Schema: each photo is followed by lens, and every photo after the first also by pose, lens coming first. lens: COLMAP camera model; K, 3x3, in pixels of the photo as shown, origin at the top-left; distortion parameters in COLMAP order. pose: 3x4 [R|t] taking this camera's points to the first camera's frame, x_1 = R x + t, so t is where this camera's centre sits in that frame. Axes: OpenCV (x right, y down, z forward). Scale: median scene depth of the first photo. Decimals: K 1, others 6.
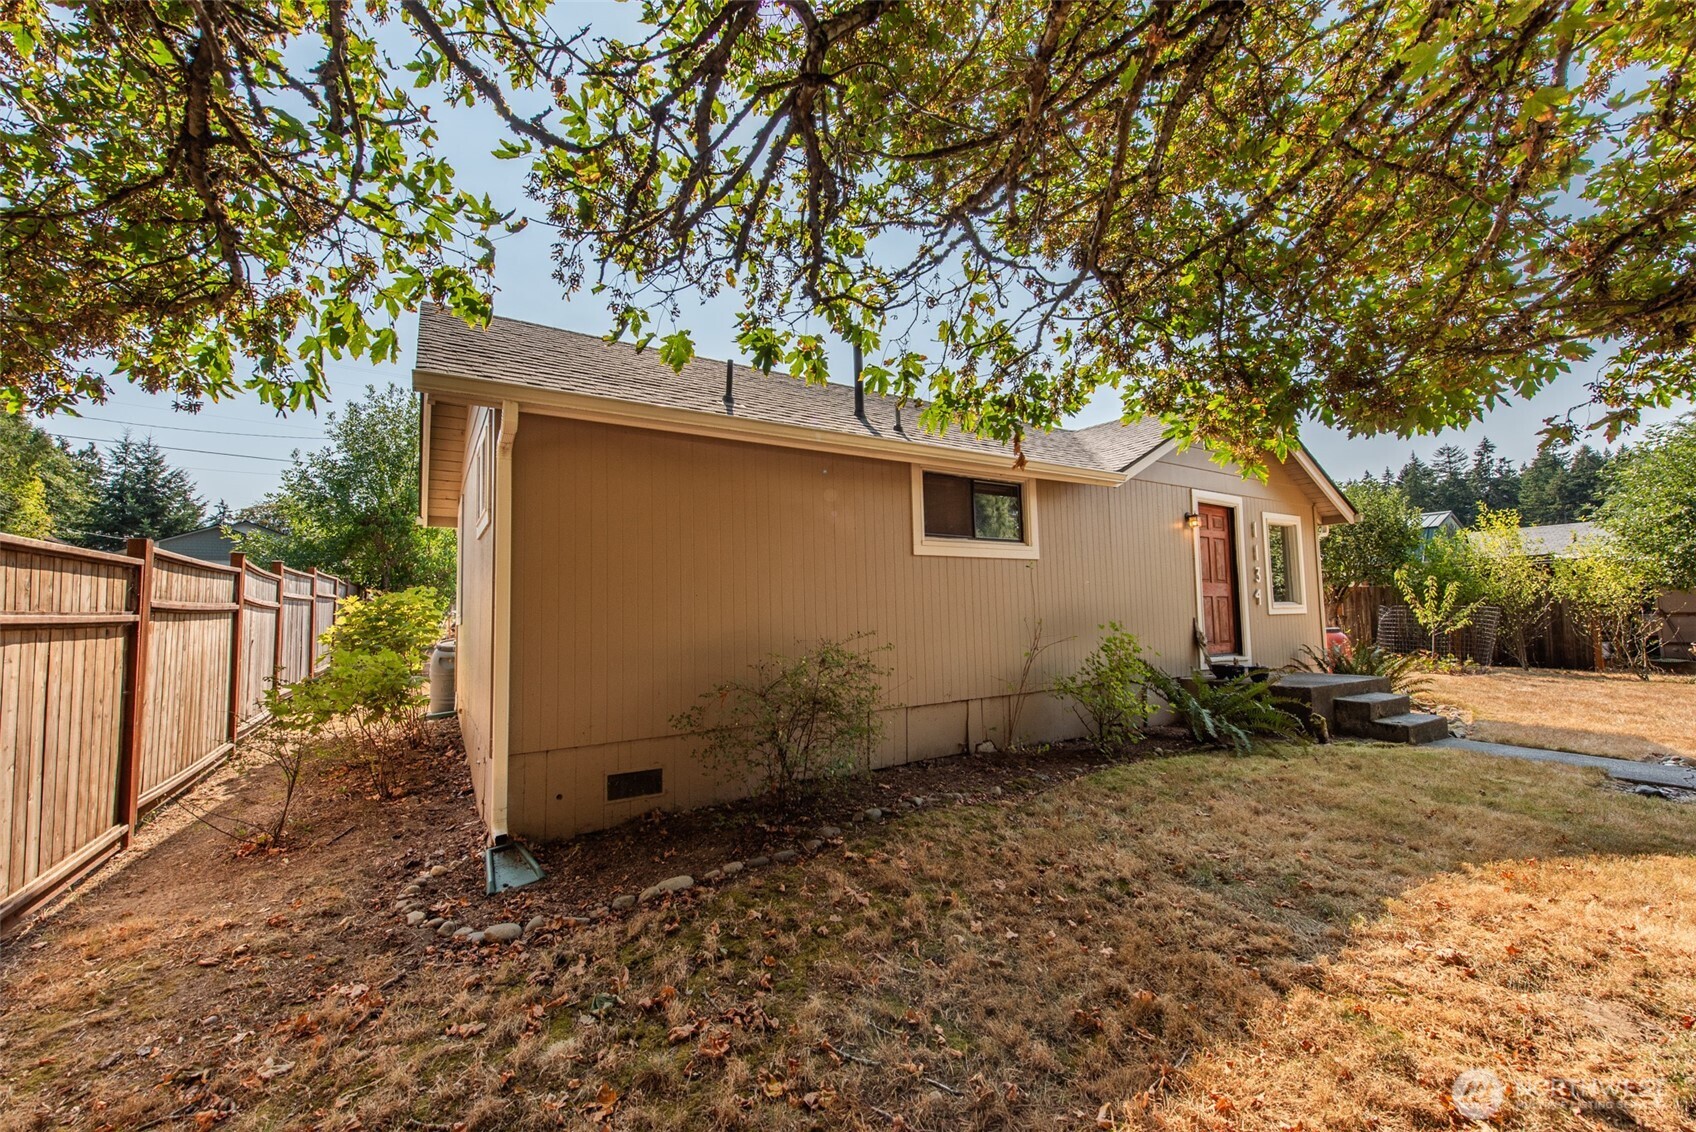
lens RADIAL K [[660.8, 0, 845.9], [0, 660.8, 570.9], [0, 0, 1]] dist [0.020052, -0.006035]
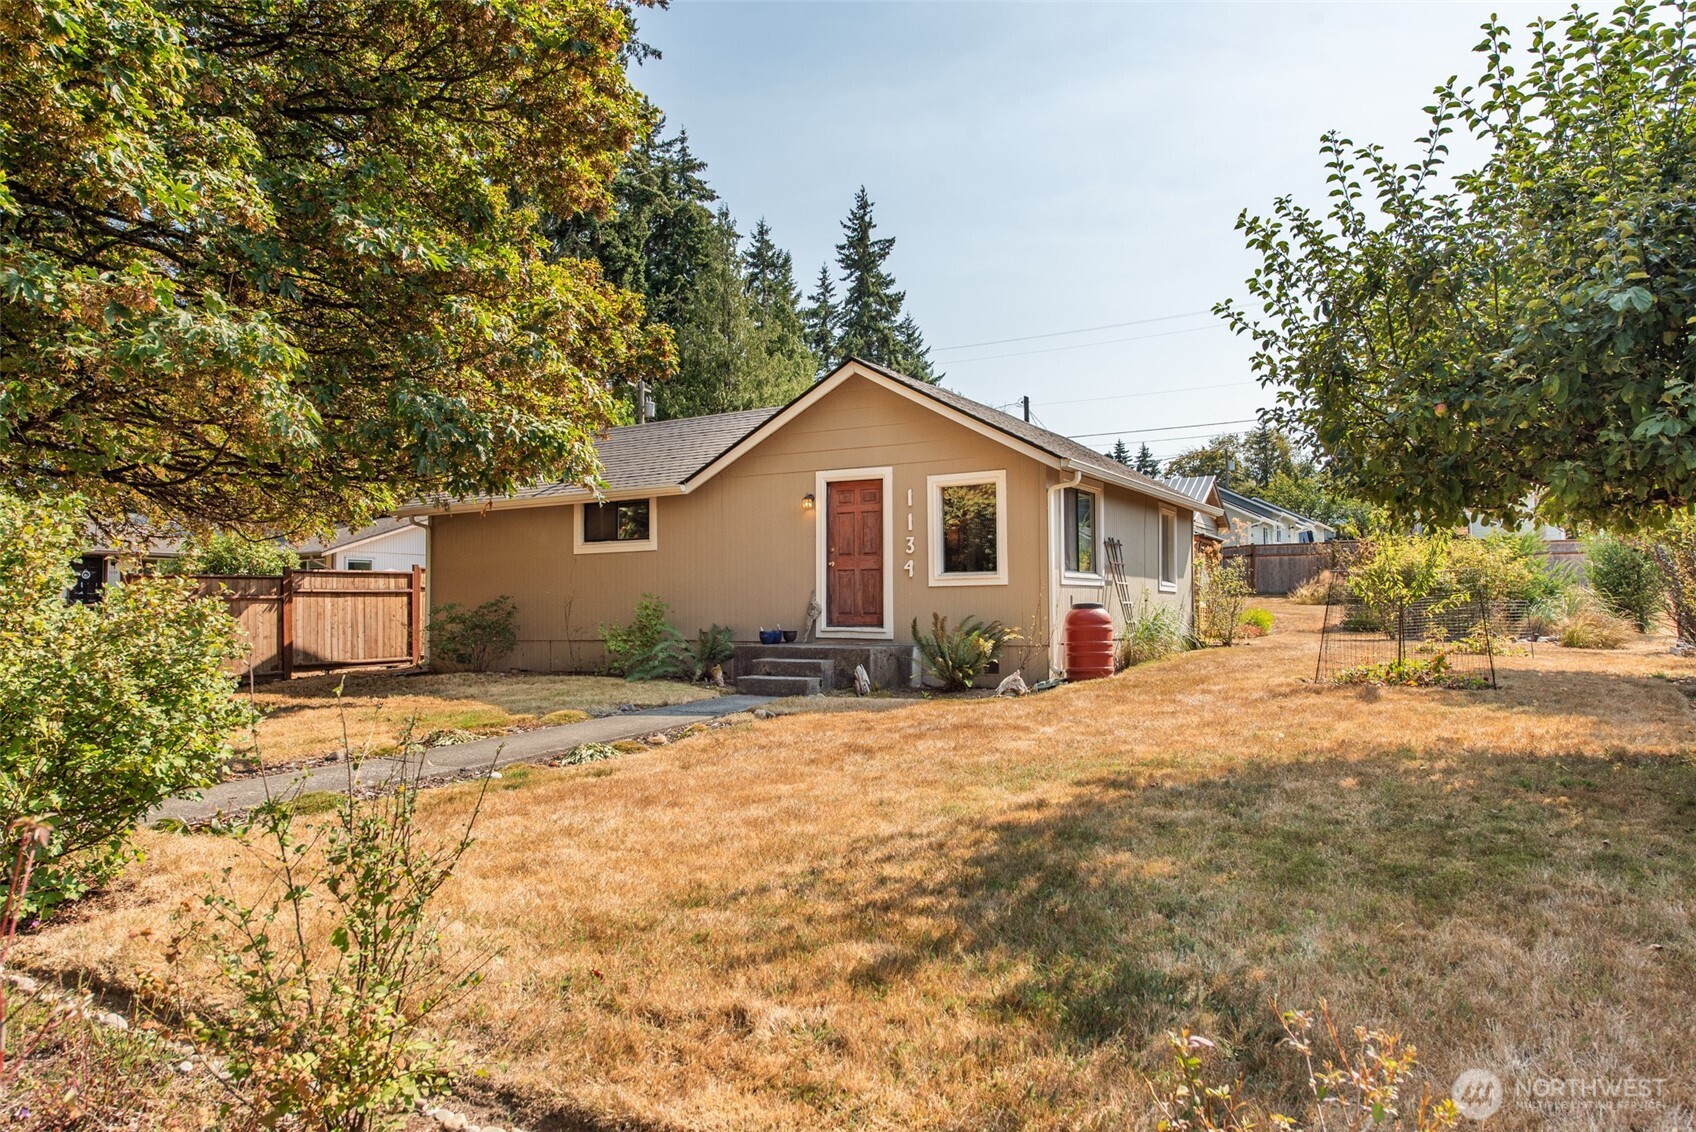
lens RADIAL K [[1149.5, 0, 848.0], [0, 1149.5, 566.0], [0, 0, 1]] dist [-0.006309, -0.000691]
pose [[0.453227, -0.035153, -0.890702, 3.034521], [0.041681, 0.998965, -0.018217, 0.090006], [0.890420, -0.028869, 0.454223, 0.251453]]
